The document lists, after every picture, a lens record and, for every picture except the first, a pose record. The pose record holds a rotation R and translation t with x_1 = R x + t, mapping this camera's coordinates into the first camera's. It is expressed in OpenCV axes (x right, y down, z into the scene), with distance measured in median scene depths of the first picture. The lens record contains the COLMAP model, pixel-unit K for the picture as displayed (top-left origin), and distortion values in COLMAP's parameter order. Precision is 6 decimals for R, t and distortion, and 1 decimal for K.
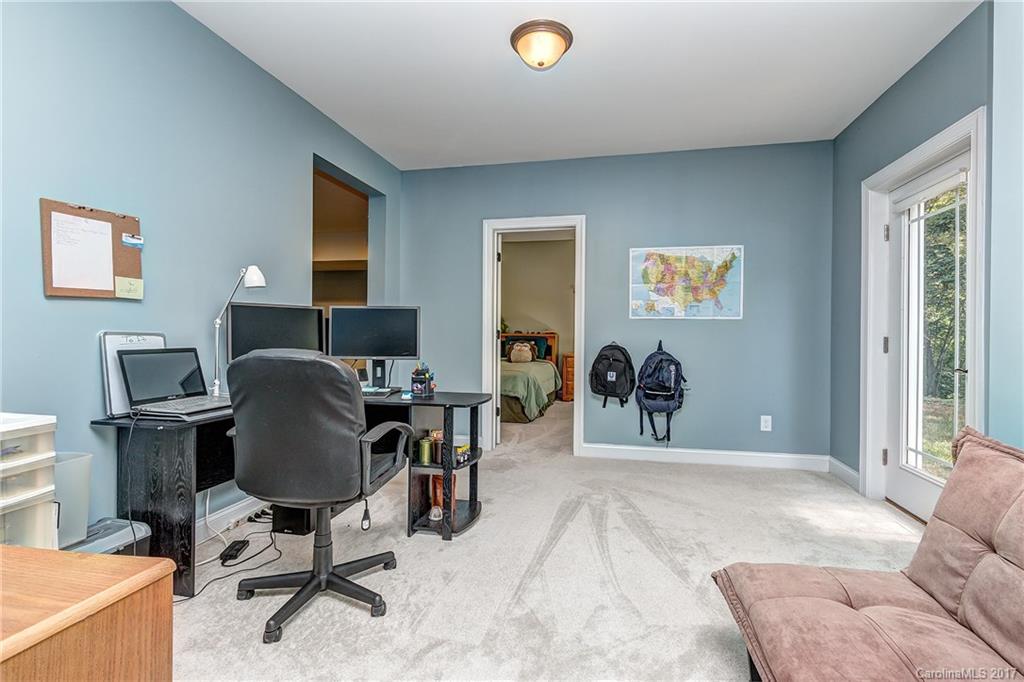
lens RADIAL K [[466.8, 0, 513.9], [0, 466.8, 338.2], [0, 0, 1]] dist [0.012008, -0.000384]
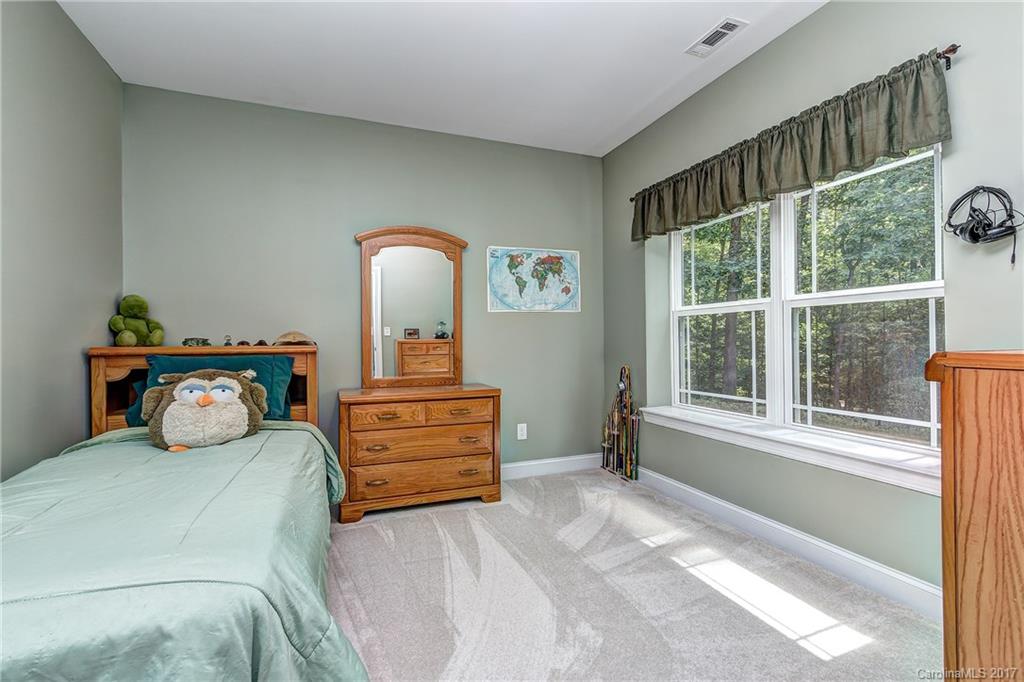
lens RADIAL K [[466.8, 0, 513.3], [0, 466.8, 340.1], [0, 0, 1]] dist [0.012008, -0.000384]
pose [[0.827699, -0.018372, 0.560871, 0.010236], [0.020458, 0.999787, 0.002559, -0.010391], [-0.560799, 0.009356, 0.827899, 0.616819]]
